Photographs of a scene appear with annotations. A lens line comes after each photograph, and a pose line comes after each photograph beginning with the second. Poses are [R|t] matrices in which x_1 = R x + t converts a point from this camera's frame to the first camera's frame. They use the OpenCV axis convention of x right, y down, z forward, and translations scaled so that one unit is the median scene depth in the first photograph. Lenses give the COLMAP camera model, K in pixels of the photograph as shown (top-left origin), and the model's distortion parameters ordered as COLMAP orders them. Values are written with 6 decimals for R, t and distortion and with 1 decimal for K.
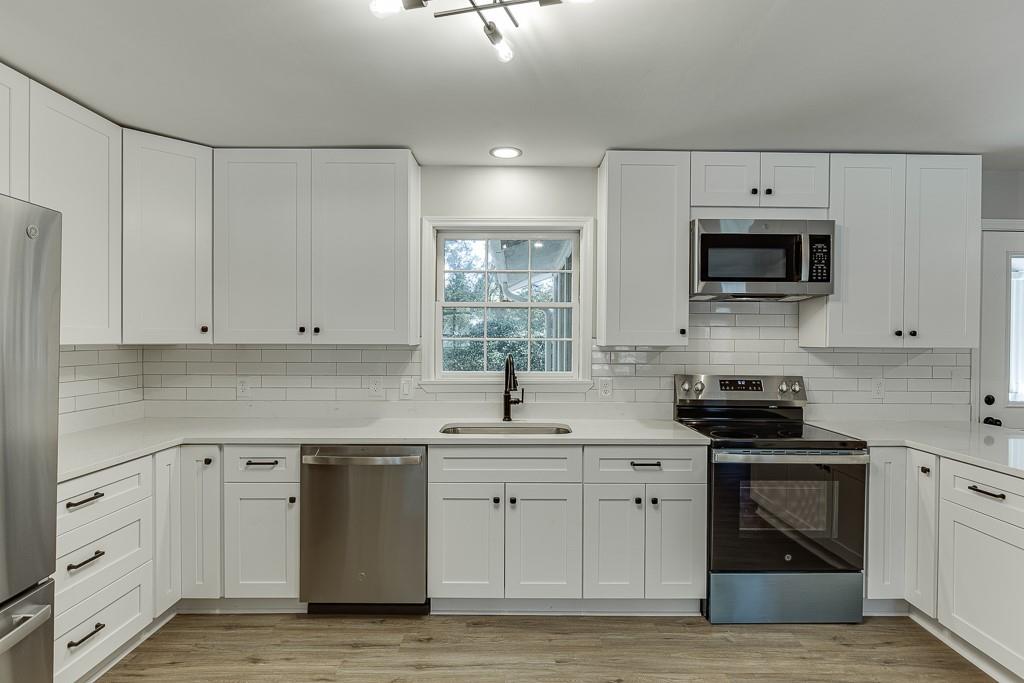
lens RADIAL K [[535.7, 0, 520.9], [0, 535.7, 344.0], [0, 0, 1]] dist [-0.002577, -0.000006]
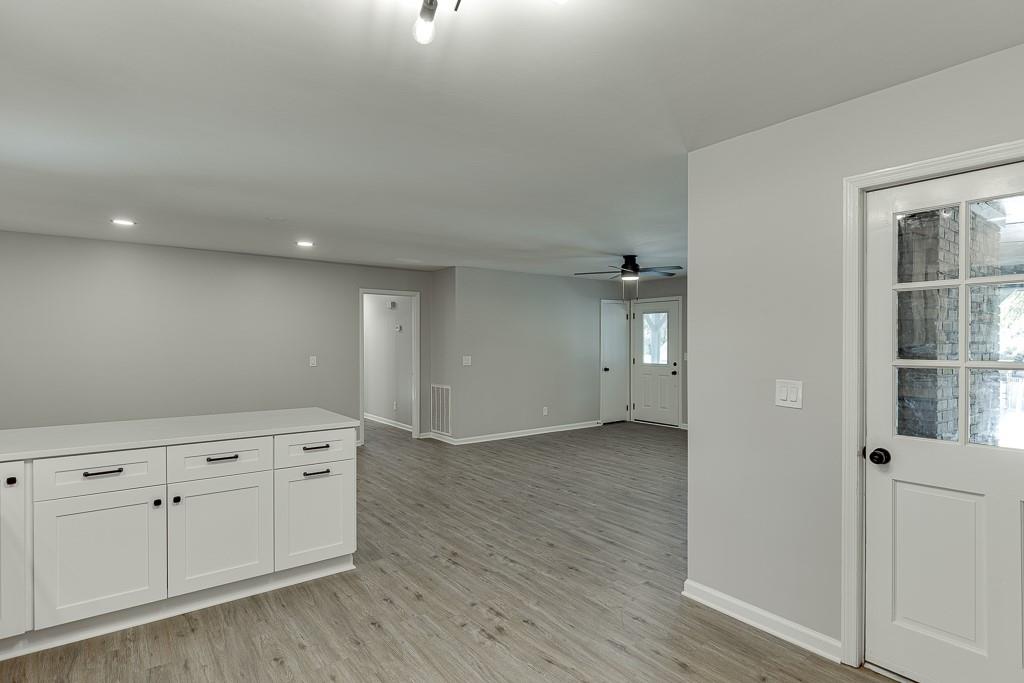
lens RADIAL K [[535.7, 0, 520.9], [0, 535.7, 344.0], [0, 0, 1]] dist [-0.002577, -0.000006]
pose [[-0.606561, -0.012309, 0.794942, -0.439289], [0.001789, 0.999856, 0.016848, -0.012012], [-0.795035, 0.011642, -0.606452, 0.746392]]
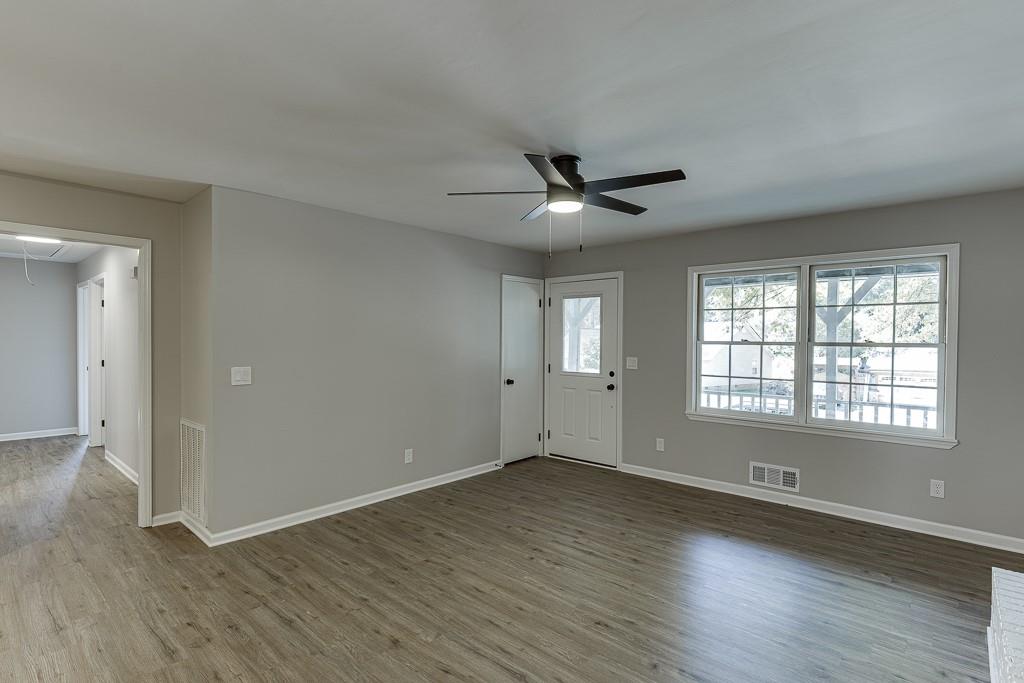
lens RADIAL K [[498.4, 0, 520.0], [0, 498.4, 344.4], [0, 0, 1]] dist [-0.003438, -0.000332]
pose [[-0.745262, -0.019933, 0.666474, 0.449134], [-0.006742, 0.999727, 0.022361, 0.003558], [-0.666738, 0.012171, -0.745193, -0.155497]]
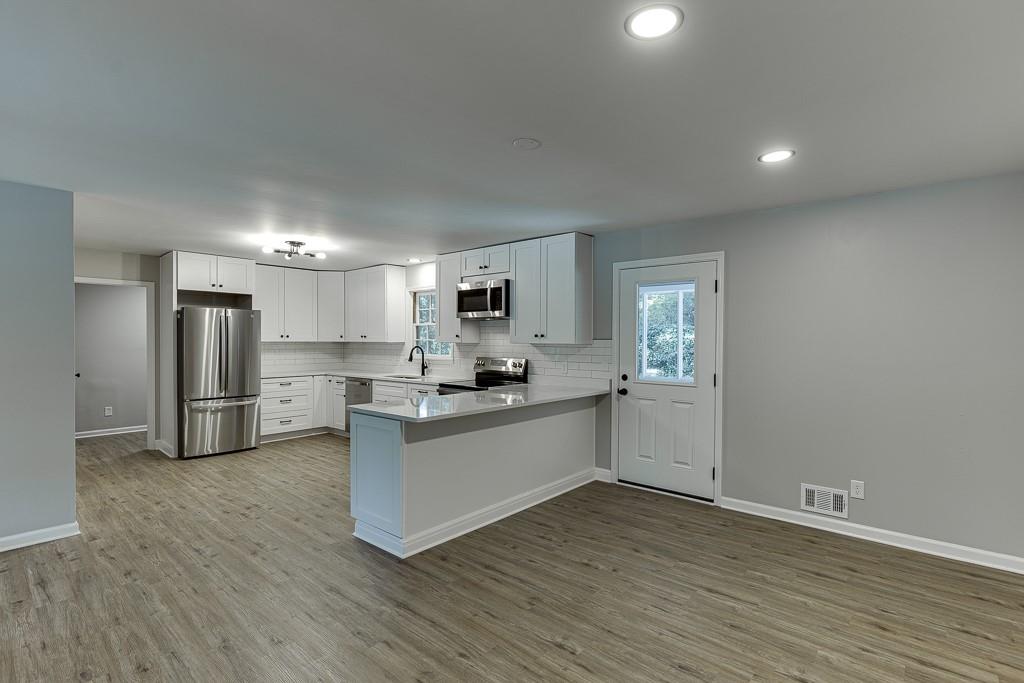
lens RADIAL K [[485.0, 0, 521.0], [0, 485.0, 343.2], [0, 0, 1]] dist [-0.009014, -0.000144]
pose [[0.752384, 0.001245, -0.658724, 1.811818], [-0.004399, 0.999985, -0.003135, 0.011654], [0.658711, 0.005256, 0.752378, -0.304435]]
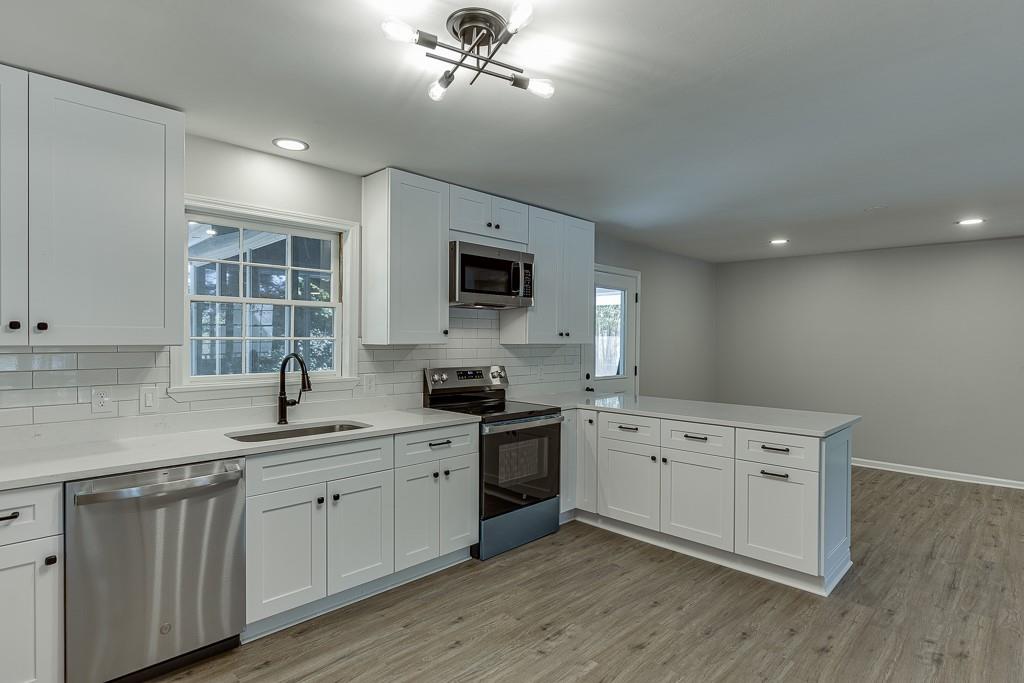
lens RADIAL K [[535.7, 0, 520.9], [0, 535.7, 344.0], [0, 0, 1]] dist [-0.002577, -0.000006]
pose [[0.702029, -0.008307, 0.712100, -0.446526], [0.004921, 0.999965, 0.006813, -0.003906], [-0.712132, -0.001279, 0.702045, 0.032370]]
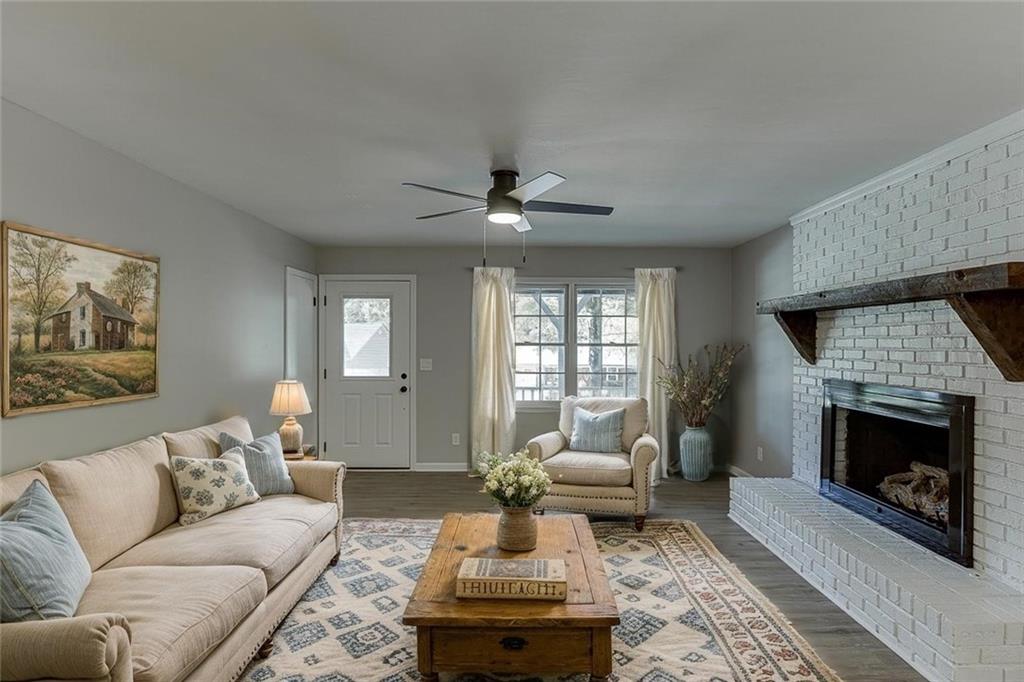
lens RADIAL K [[498.4, 0, 520.0], [0, 498.4, 343.9], [0, 0, 1]] dist [-0.003438, -0.000332]
pose [[-0.999941, -0.010885, -0.000623, 1.005739], [-0.010893, 0.999855, 0.013119, 0.003663], [0.000480, 0.013125, -0.999914, 0.096708]]
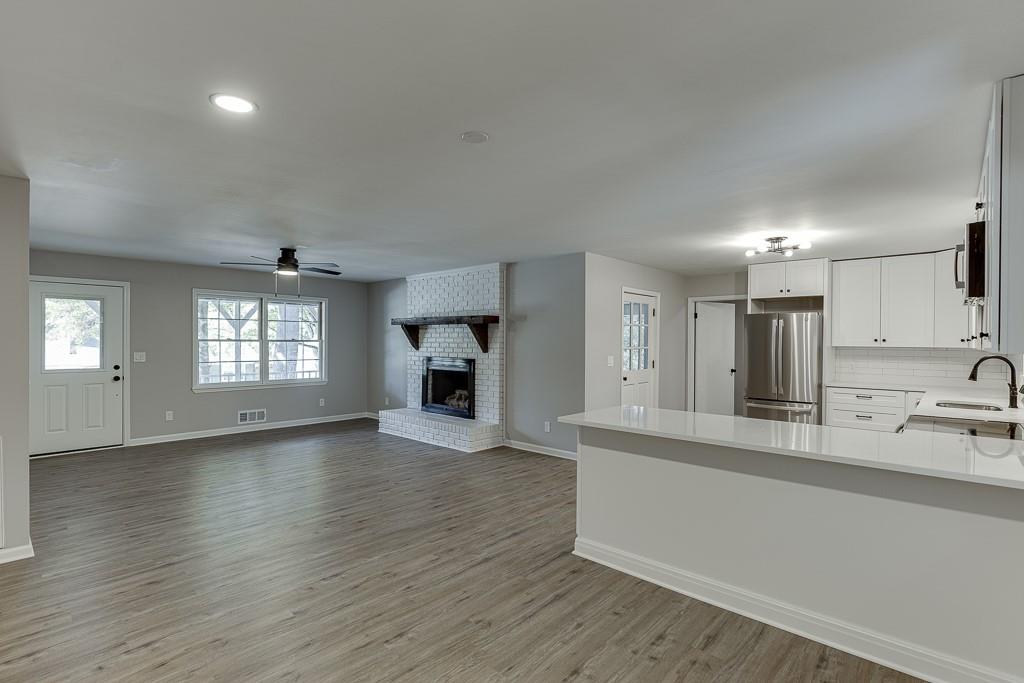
lens RADIAL K [[485.0, 0, 521.0], [0, 485.0, 343.2], [0, 0, 1]] dist [-0.009014, -0.000144]
pose [[-0.675542, -0.007536, -0.737283, 1.809660], [-0.018197, 0.999814, 0.006453, 0.000821], [0.737096, 0.017776, -0.675554, 0.999097]]
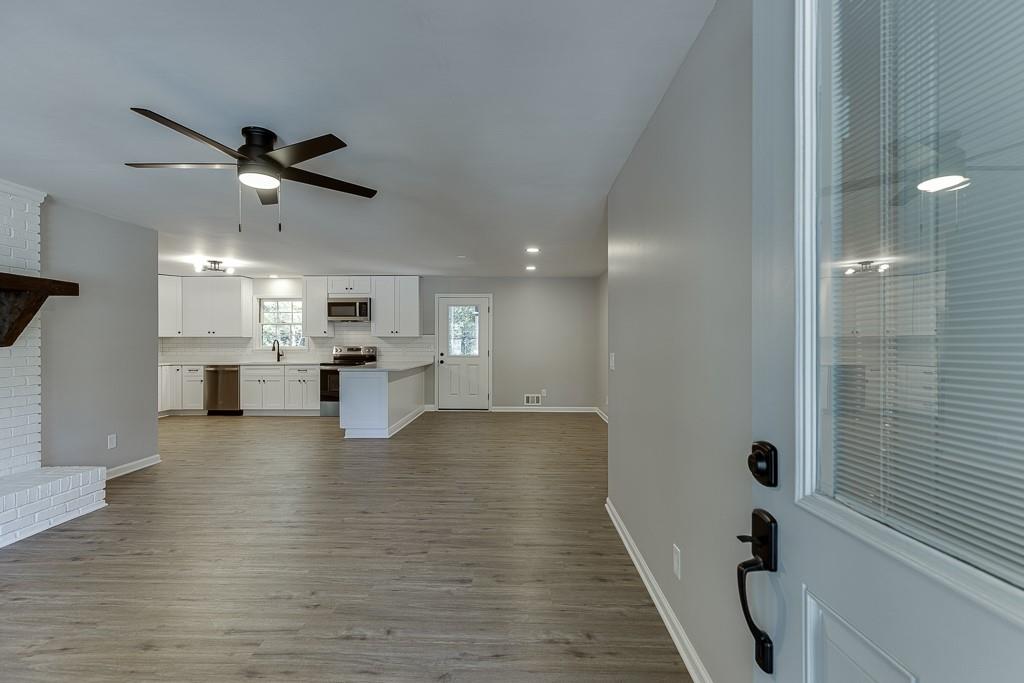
lens RADIAL K [[467.6, 0, 511.5], [0, 467.6, 343.1], [0, 0, 1]] dist [0.000371, 0.000331]
pose [[0.999496, -0.006676, -0.031044, 1.539866], [0.006461, 0.999954, -0.007042, 0.071545], [0.031089, 0.006838, 0.999493, -1.814118]]
